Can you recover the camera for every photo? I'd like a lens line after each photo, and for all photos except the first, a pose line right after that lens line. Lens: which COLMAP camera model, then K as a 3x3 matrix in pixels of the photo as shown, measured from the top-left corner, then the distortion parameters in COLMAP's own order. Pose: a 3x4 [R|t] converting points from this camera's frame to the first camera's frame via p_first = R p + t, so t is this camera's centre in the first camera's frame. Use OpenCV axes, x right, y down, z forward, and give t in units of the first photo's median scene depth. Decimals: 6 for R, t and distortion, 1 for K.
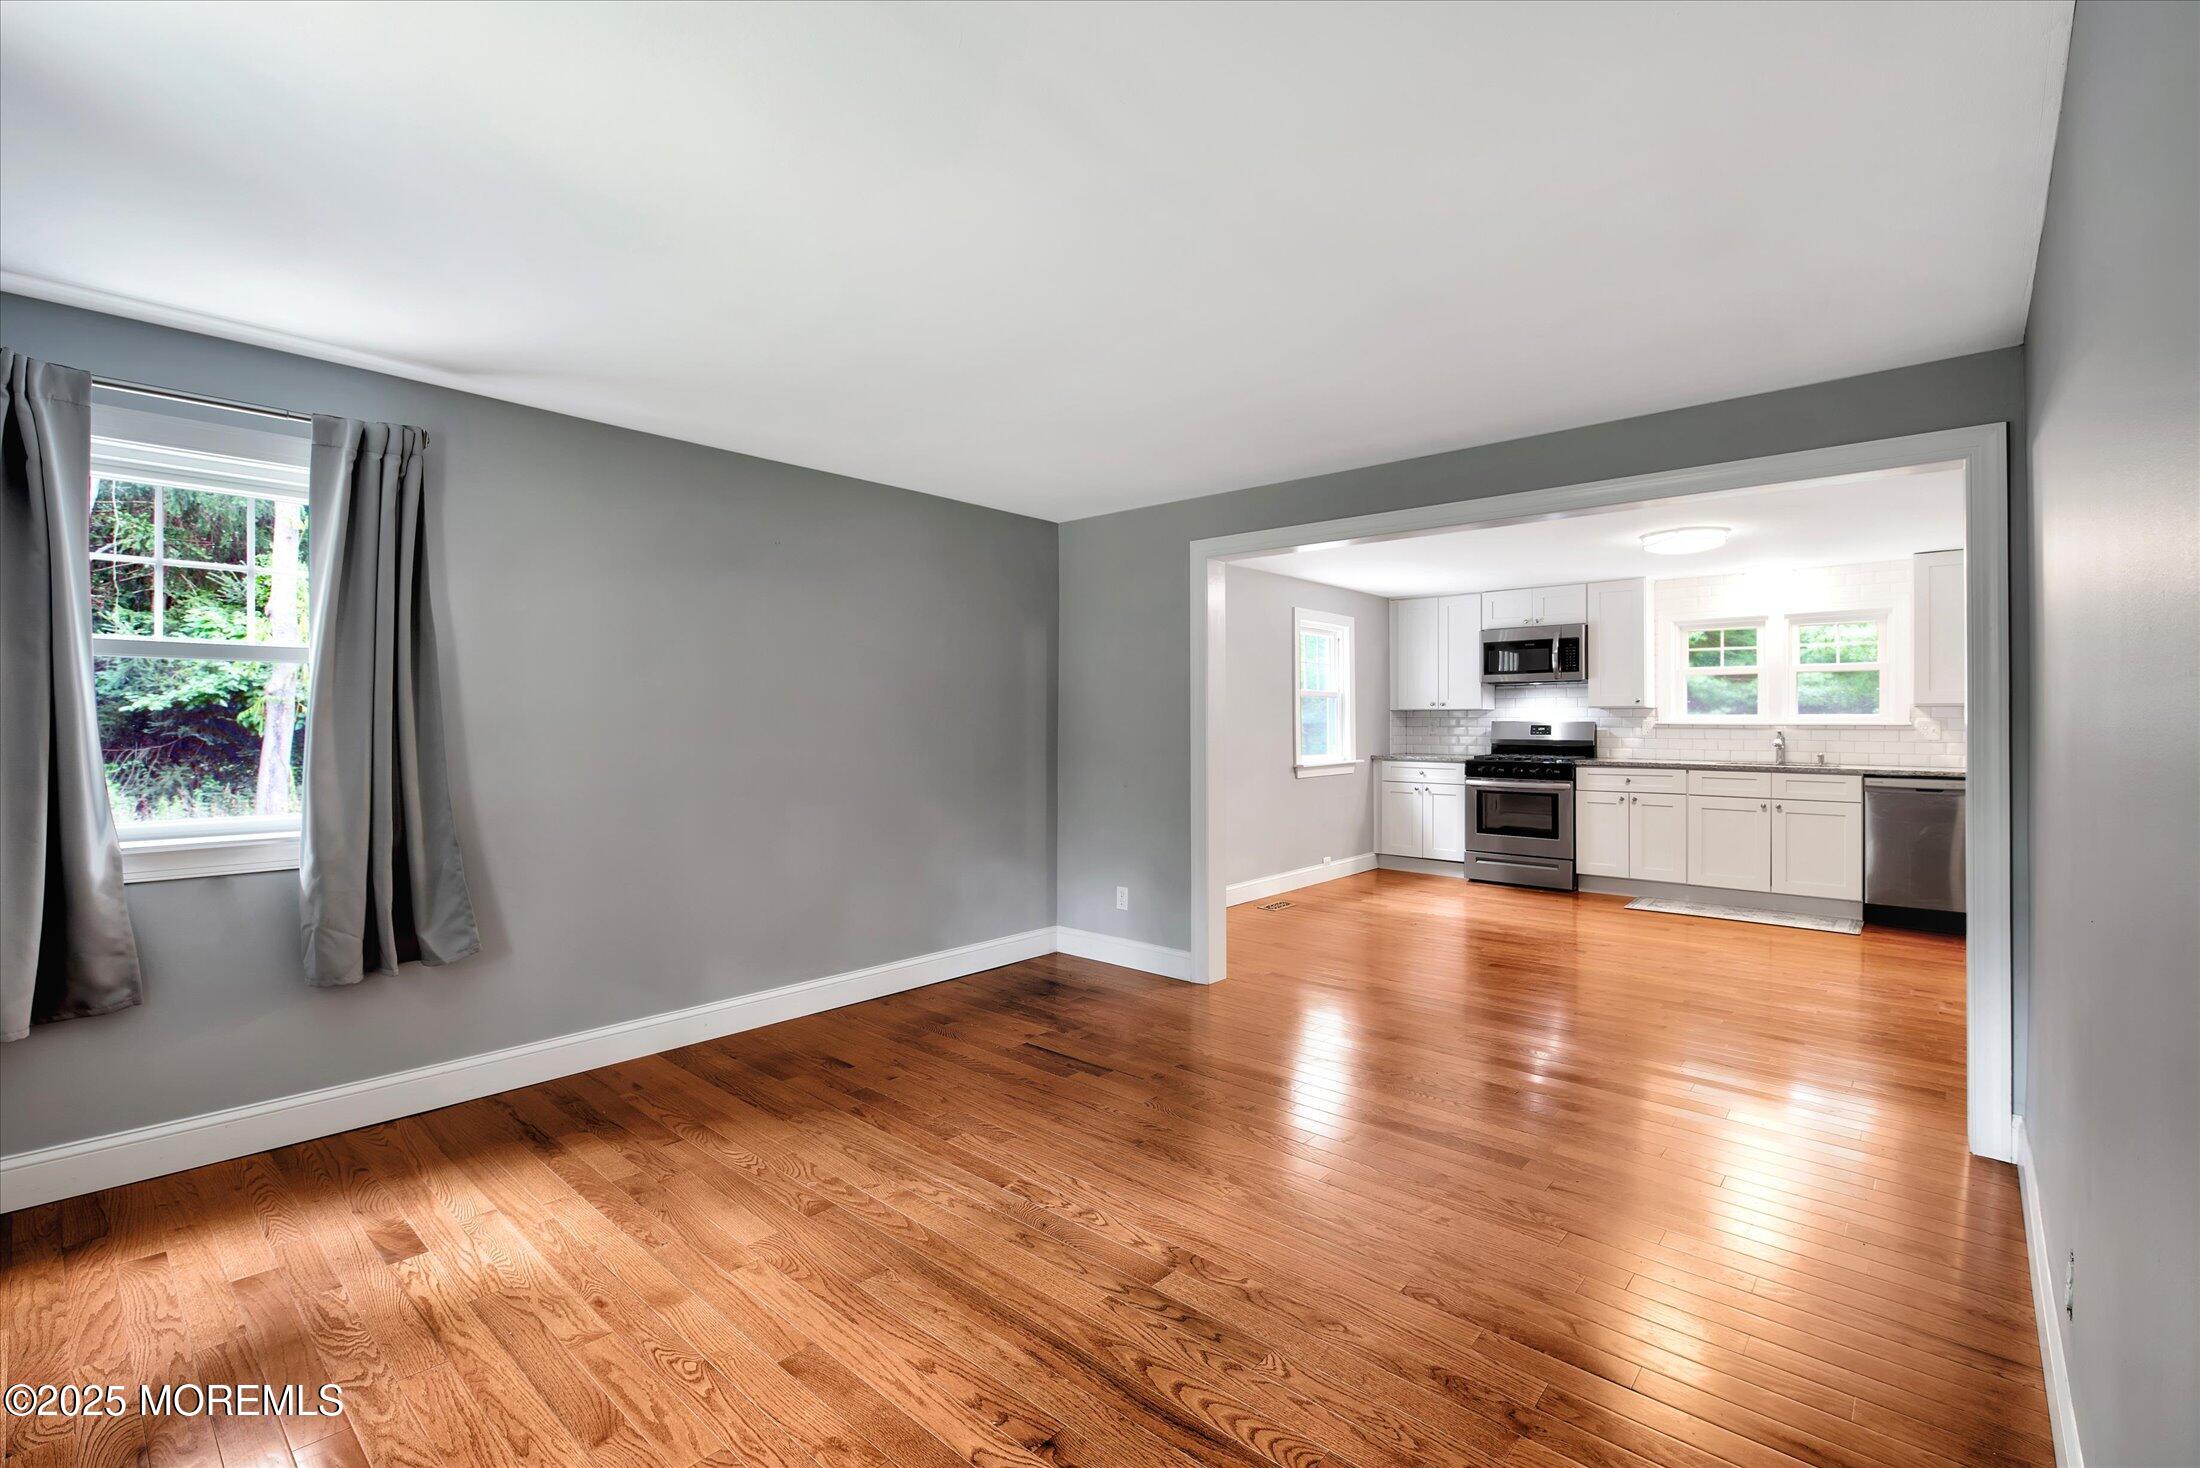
lens RADIAL K [[978.5, 0, 1097.3], [0, 978.5, 725.6], [0, 0, 1]] dist [0.018199, -0.016922]
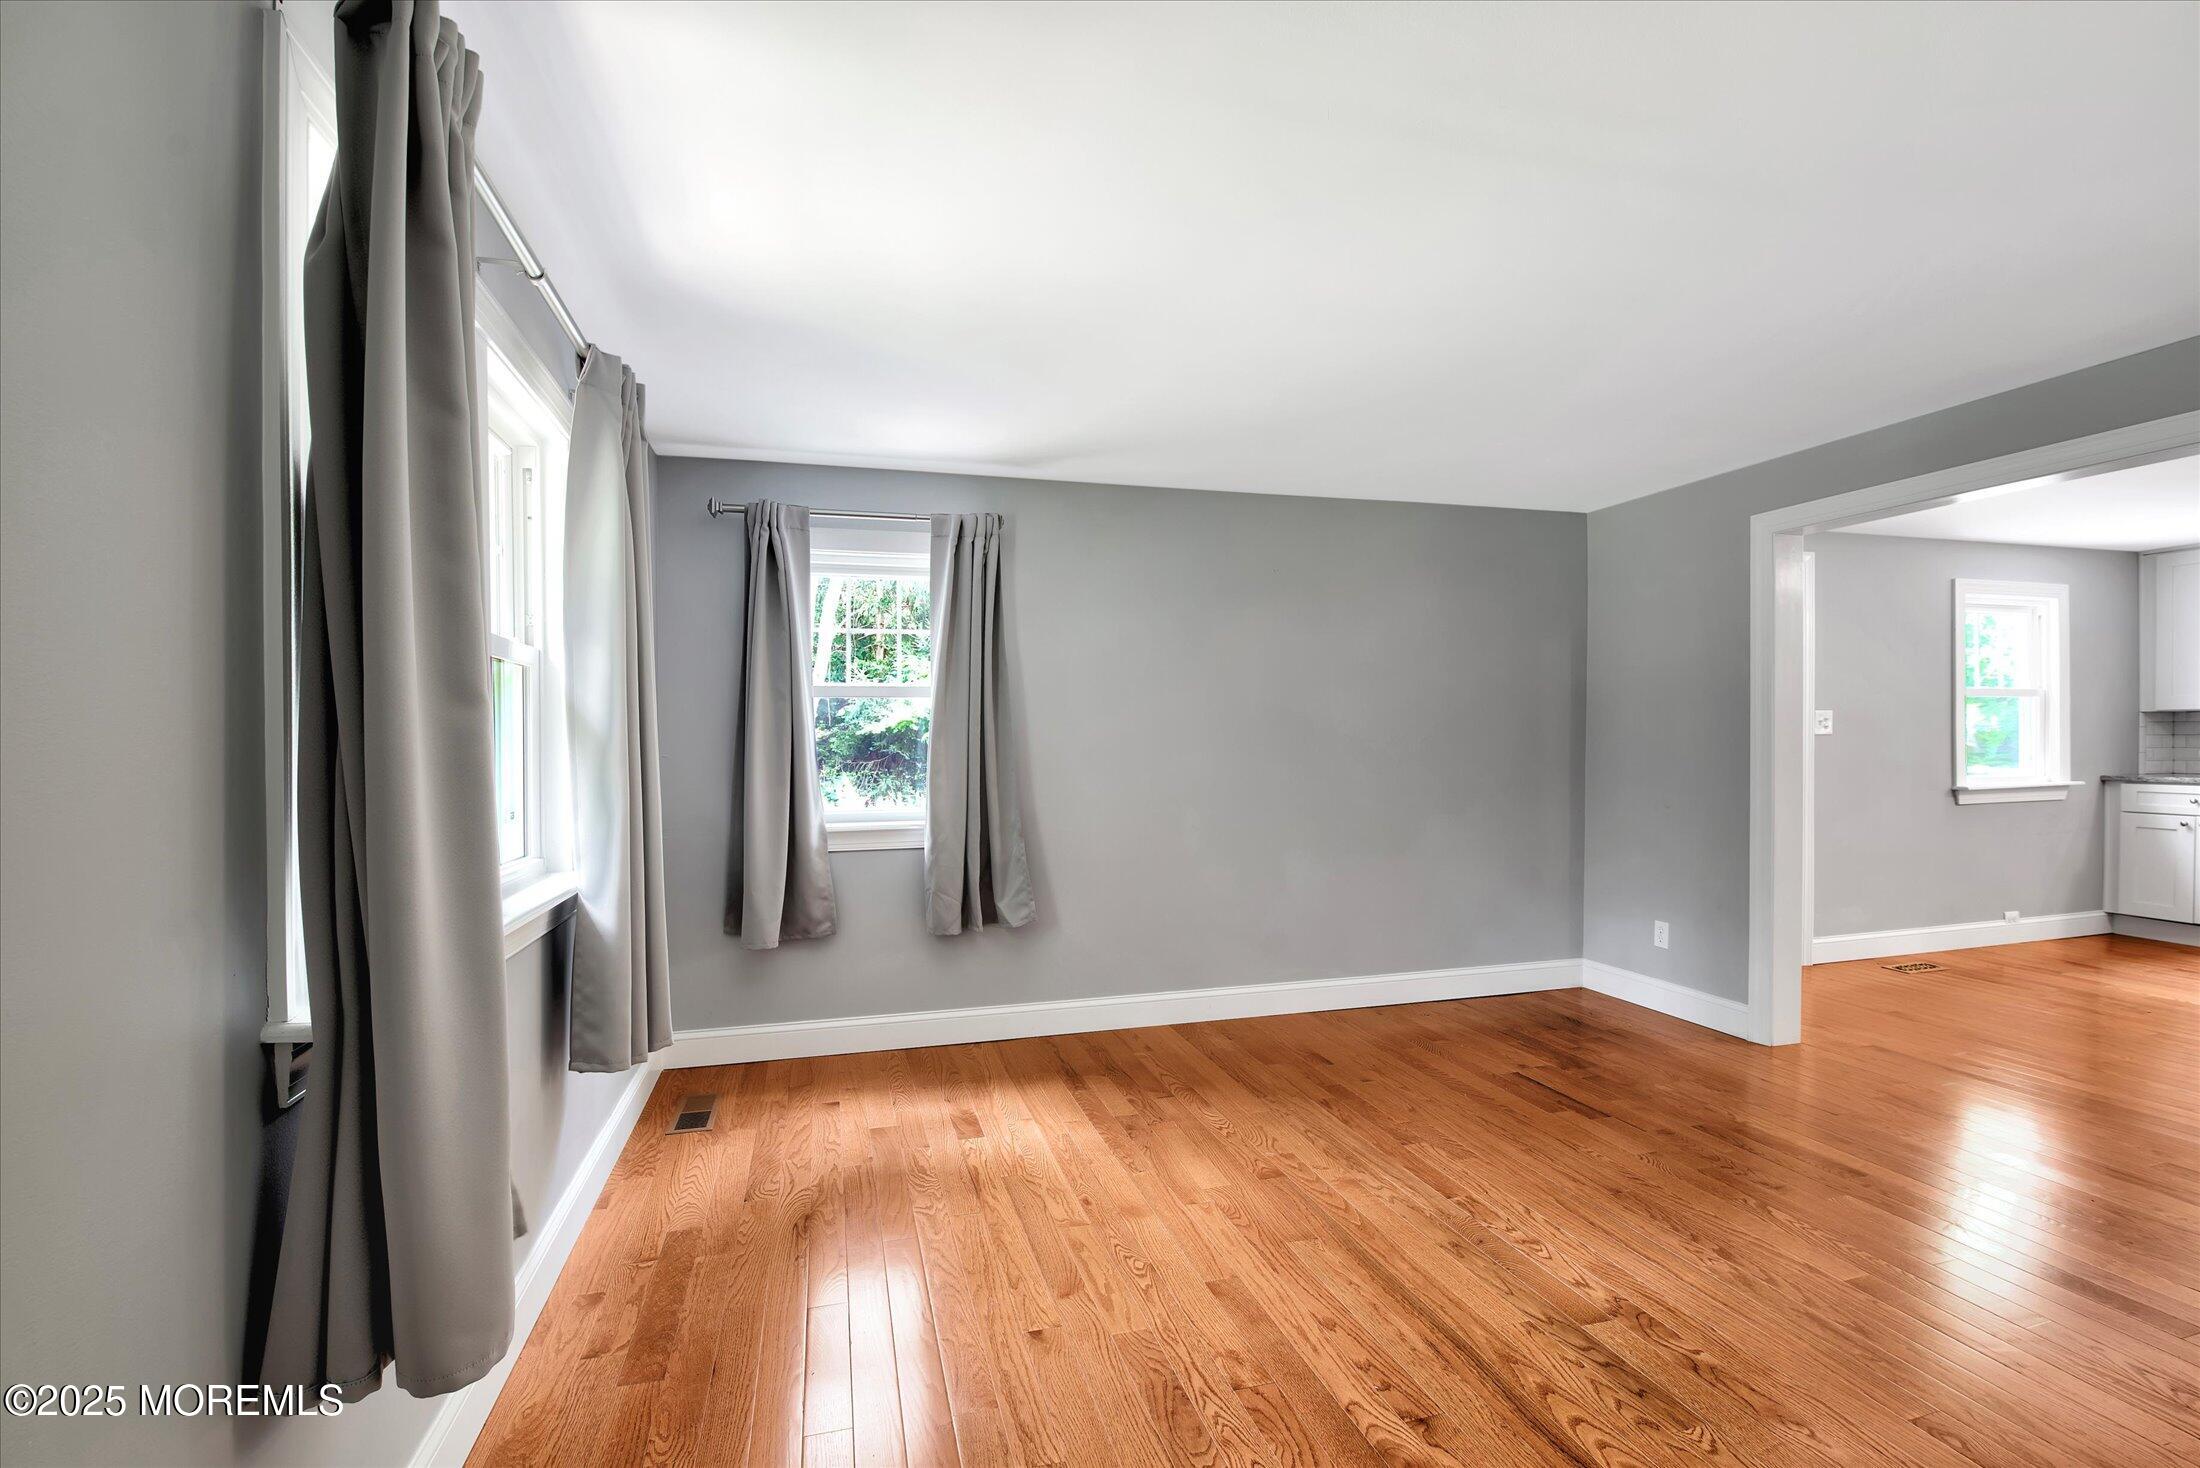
lens RADIAL K [[1003.6, 0, 1100.0], [0, 1003.6, 734.0], [0, 0, 1]] dist [0.025215, -0.018053]
pose [[0.848161, -0.011849, -0.529606, 0.118720], [0.007783, 0.999921, -0.009907, 0.002765], [0.529681, 0.004281, 0.848186, -0.050286]]
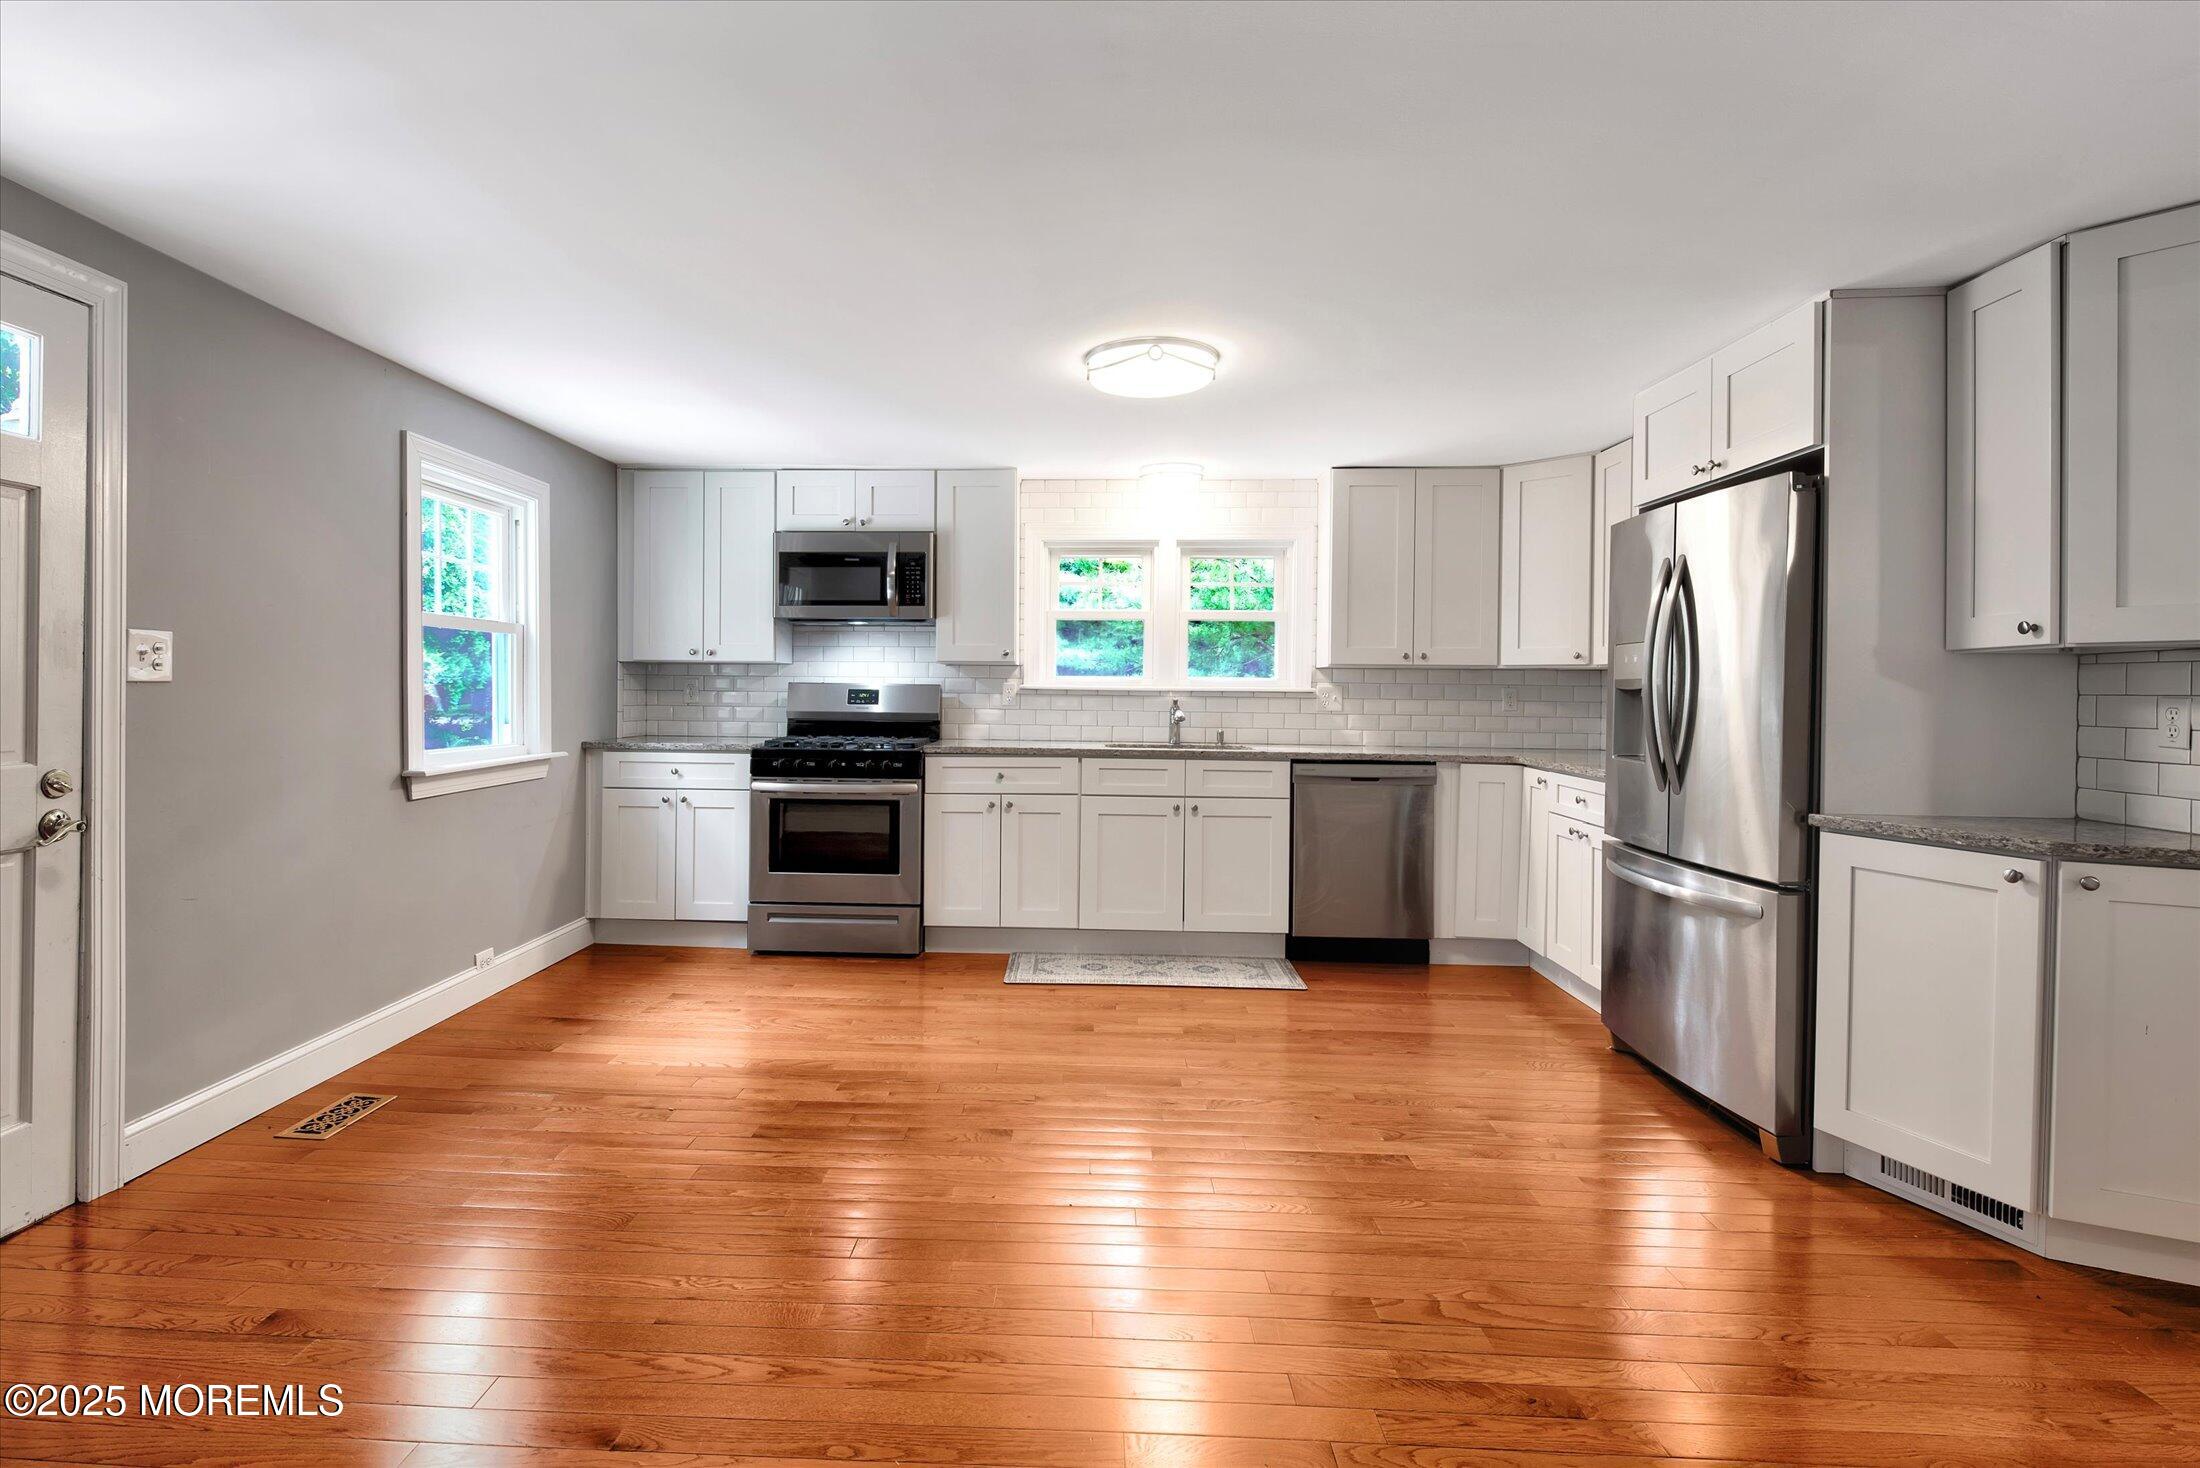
lens RADIAL K [[1056.4, 0, 1052.2], [0, 1056.4, 722.1], [0, 0, 1]] dist [0.017428, -0.000081]
pose [[0.778213, -0.013994, 0.627844, 0.266630], [-0.005396, 0.999566, 0.028968, 0.000213], [-0.627977, -0.025931, 0.777800, 0.888317]]
